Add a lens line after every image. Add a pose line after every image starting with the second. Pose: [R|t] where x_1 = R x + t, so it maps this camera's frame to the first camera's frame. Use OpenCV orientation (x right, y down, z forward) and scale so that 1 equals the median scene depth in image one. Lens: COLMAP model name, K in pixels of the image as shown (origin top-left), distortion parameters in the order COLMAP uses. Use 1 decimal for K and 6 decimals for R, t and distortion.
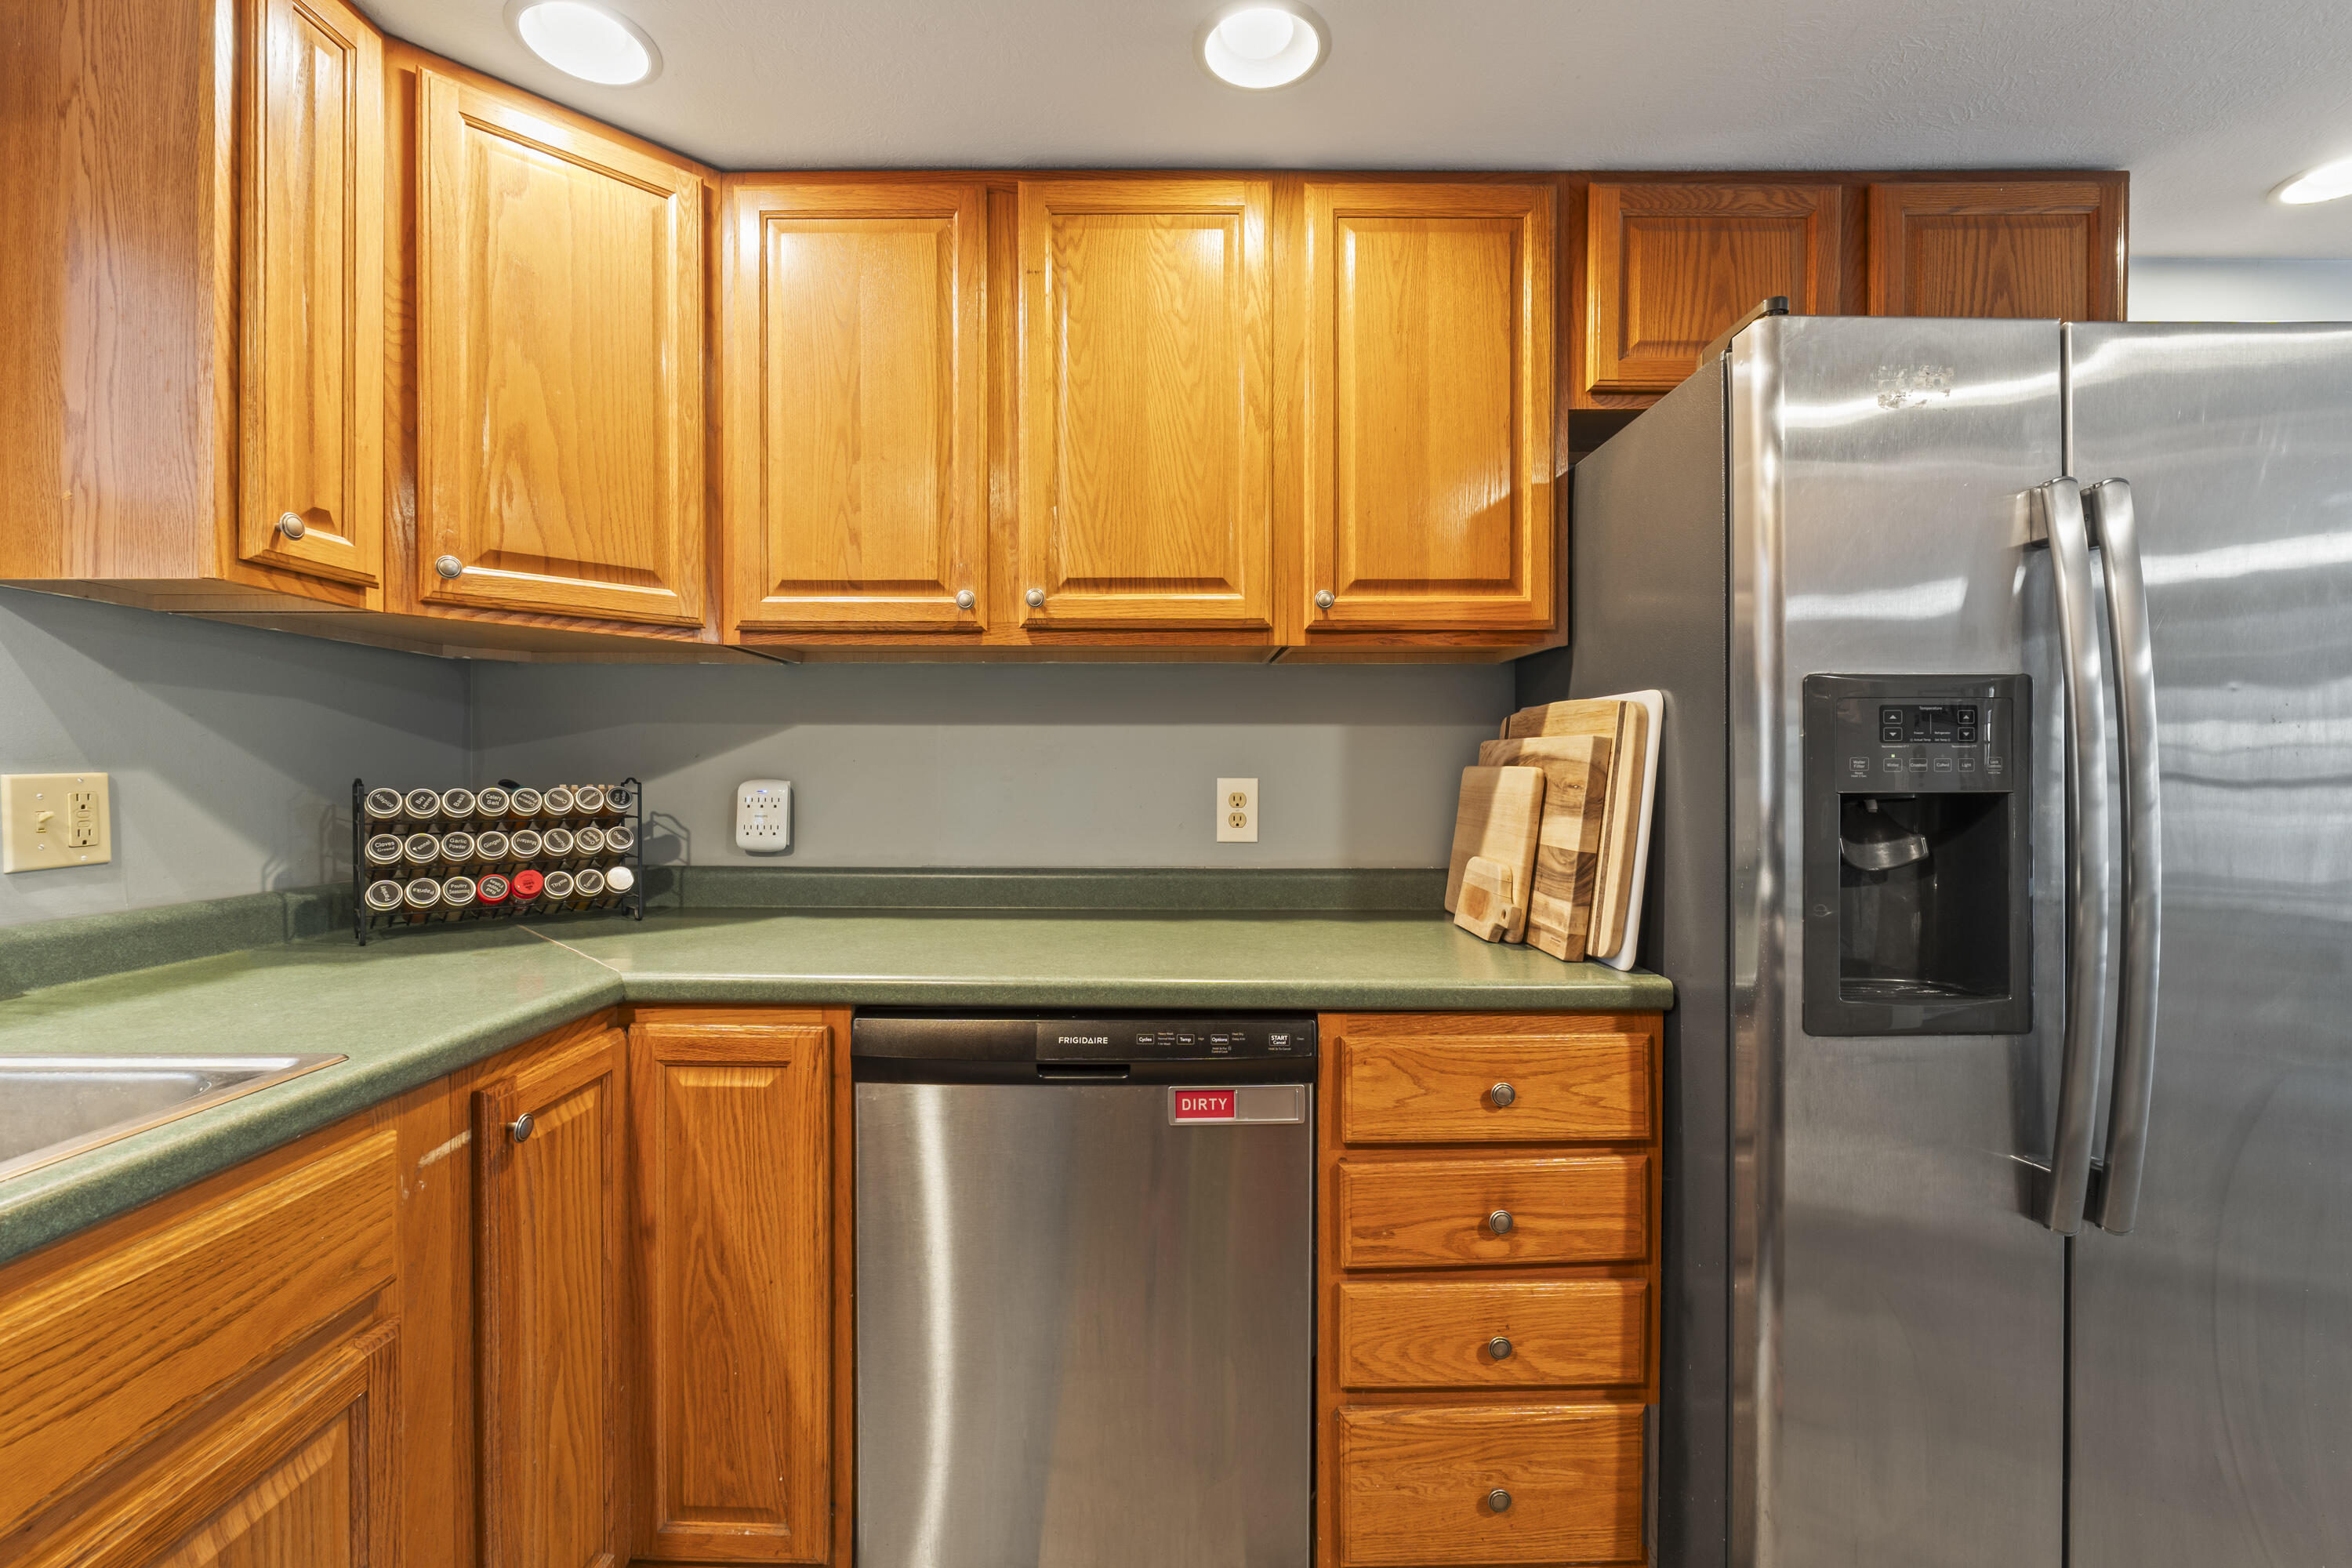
lens RADIAL K [[998.7, 0, 1178.7], [0, 998.7, 781.8], [0, 0, 1]] dist [-0.005409, -0.000697]
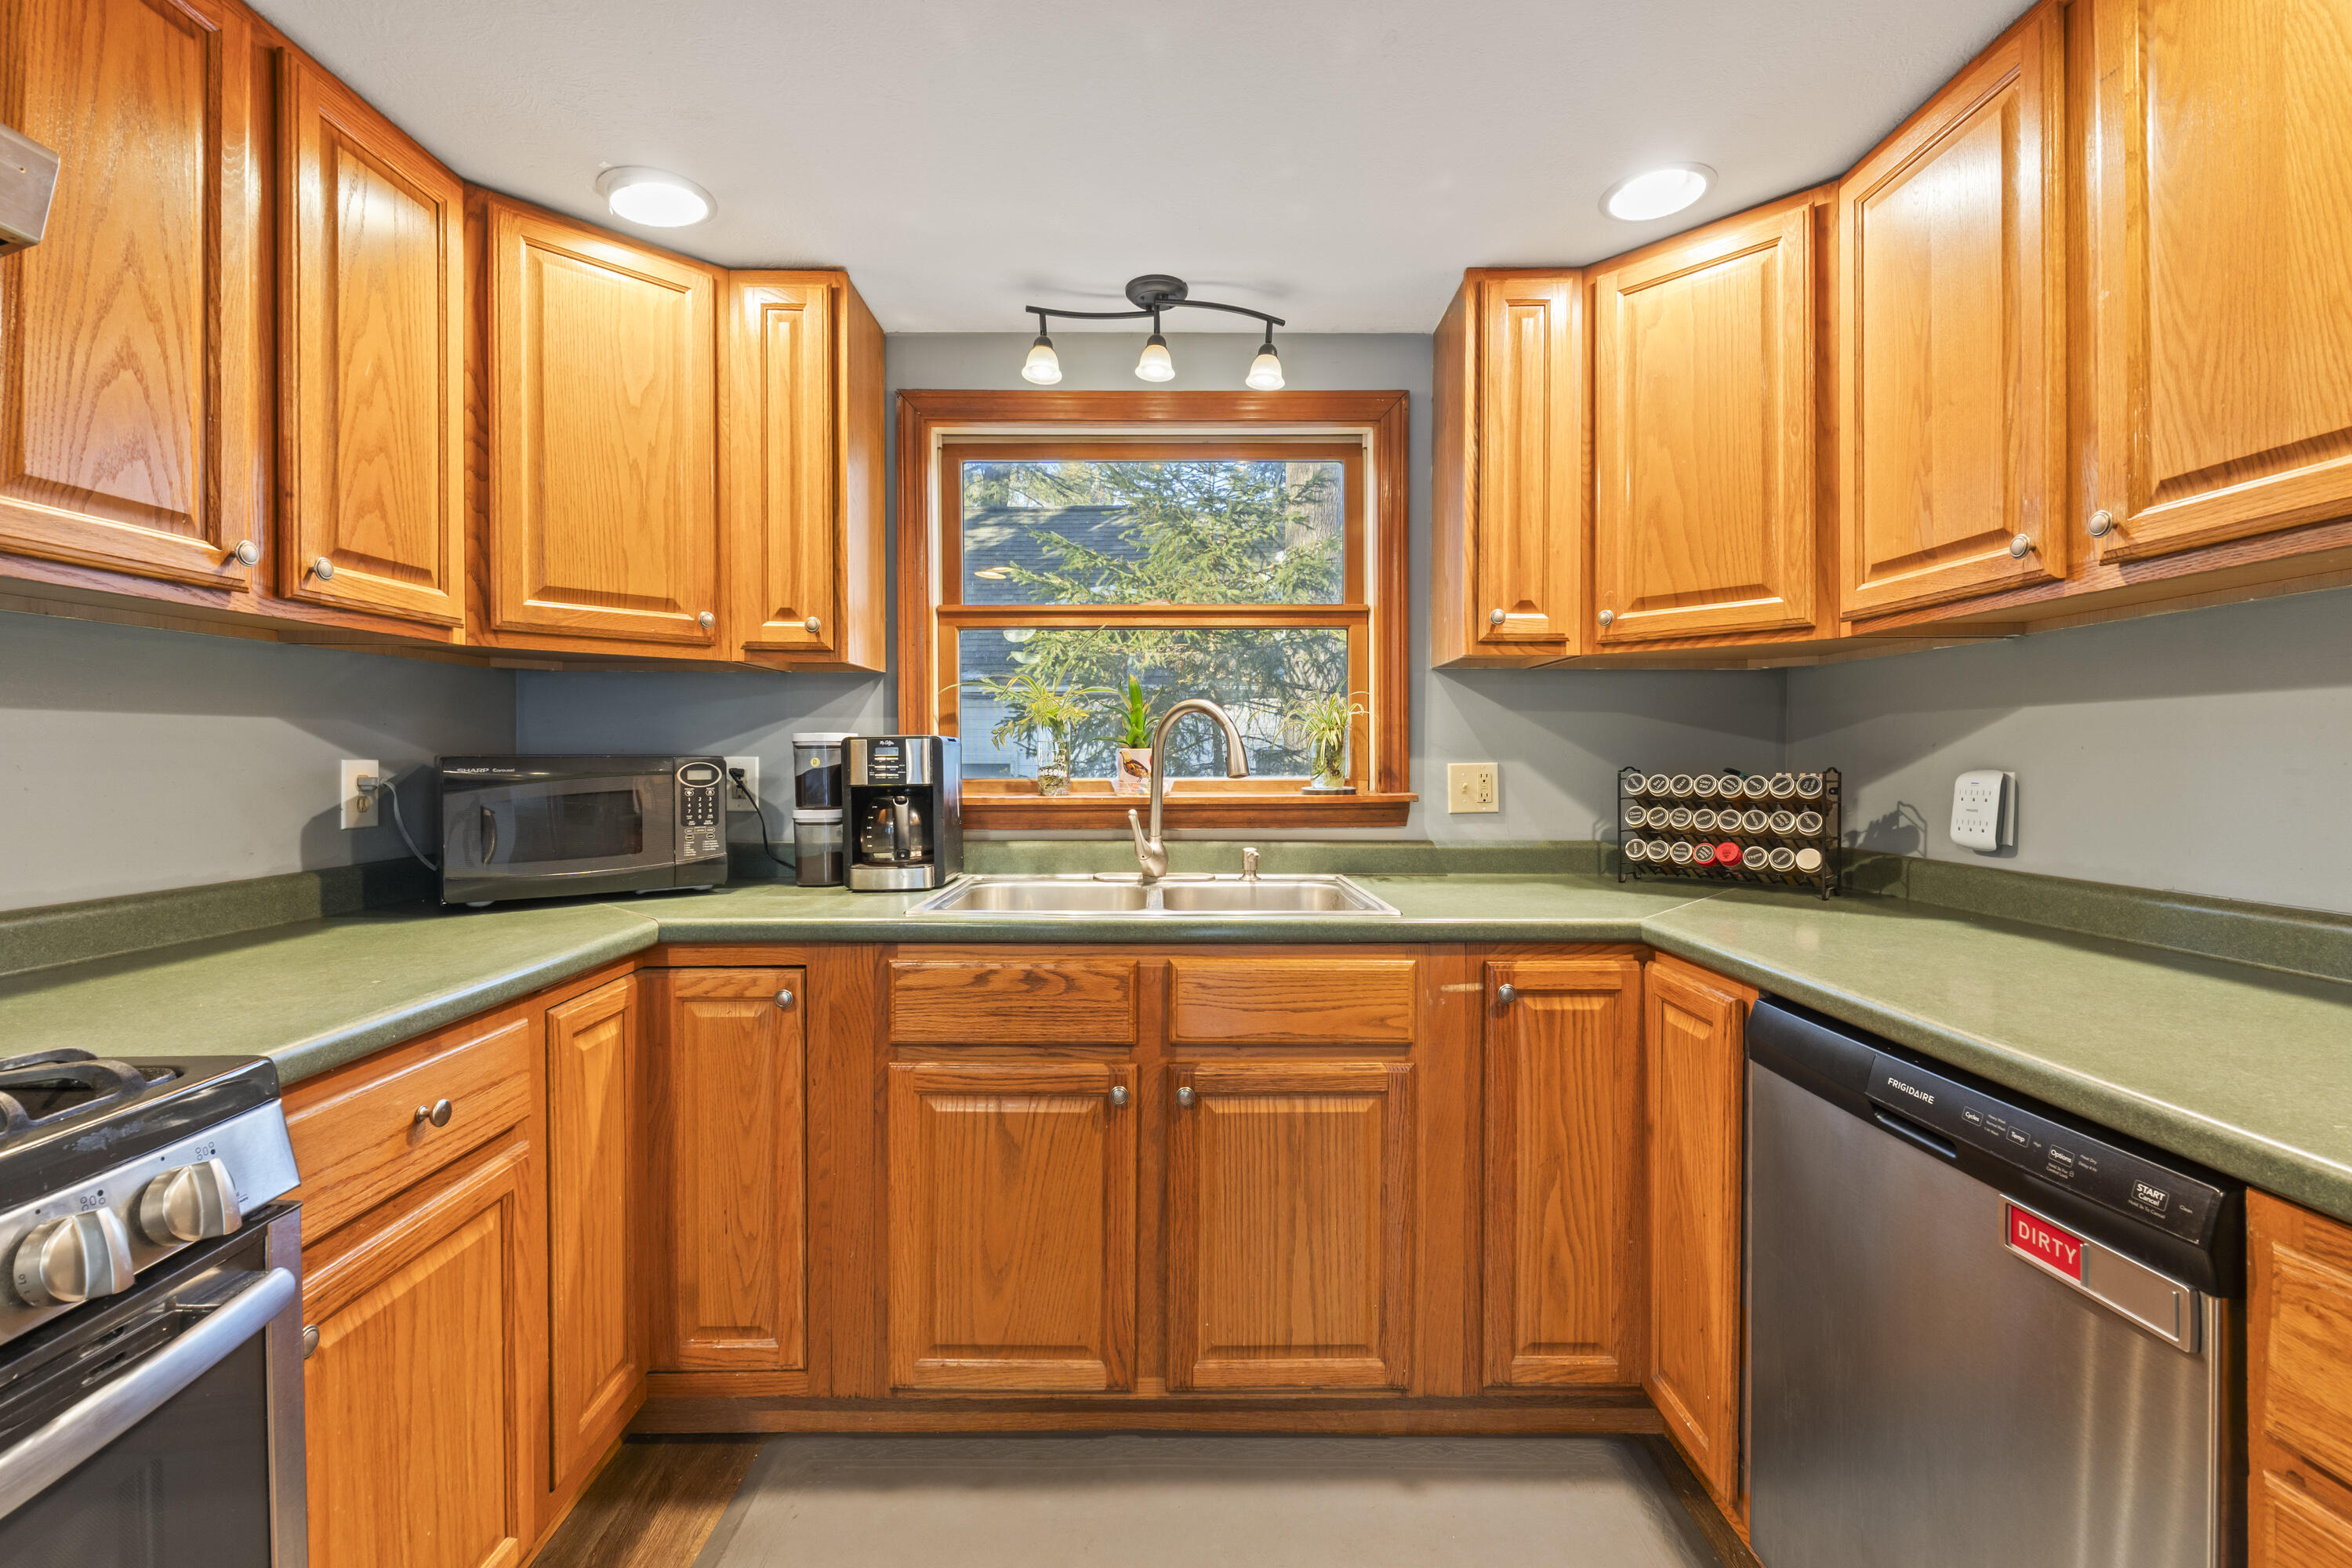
lens RADIAL K [[998.7, 0, 1162.1], [0, 998.7, 770.4], [0, 0, 1]] dist [-0.005409, -0.000697]
pose [[-0.011929, 0.007841, -0.999898, 0.708870], [-0.009907, 0.999919, 0.007959, -0.002822], [0.999880, 0.010001, -0.011851, 0.388305]]
